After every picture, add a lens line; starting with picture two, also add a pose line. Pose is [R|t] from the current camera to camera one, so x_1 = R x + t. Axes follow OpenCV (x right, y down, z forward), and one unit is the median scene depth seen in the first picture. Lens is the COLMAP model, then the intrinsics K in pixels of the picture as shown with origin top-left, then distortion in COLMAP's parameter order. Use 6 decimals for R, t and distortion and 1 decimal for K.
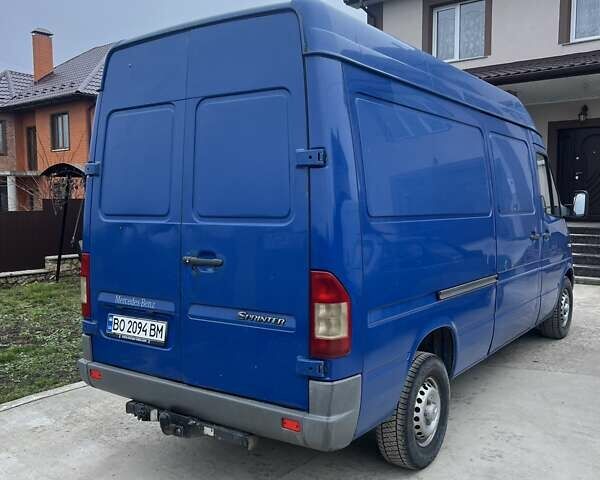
lens RADIAL K [[615.0, 0, 300.0], [0, 615.0, 240.8], [0, 0, 1]] dist [-0.002191, 0.000000]
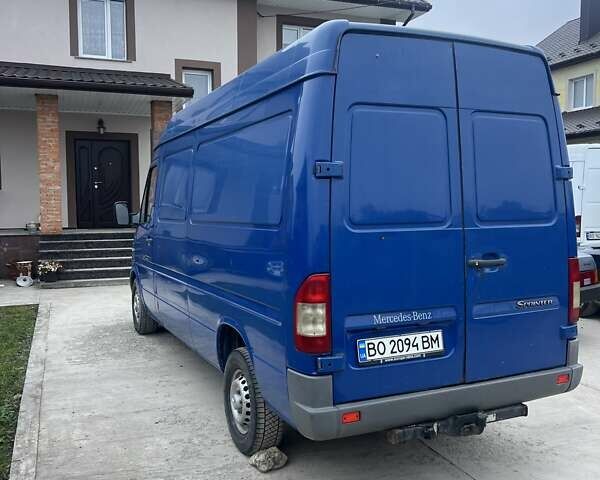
lens RADIAL K [[615.0, 0, 299.8], [0, 615.0, 240.7], [0, 0, 1]] dist [-0.002191, 0.000000]
pose [[0.498633, -0.052174, 0.865241, -1.136887], [0.064564, 0.997650, 0.022951, -0.045999], [-0.864405, 0.044420, 0.500830, 0.671298]]
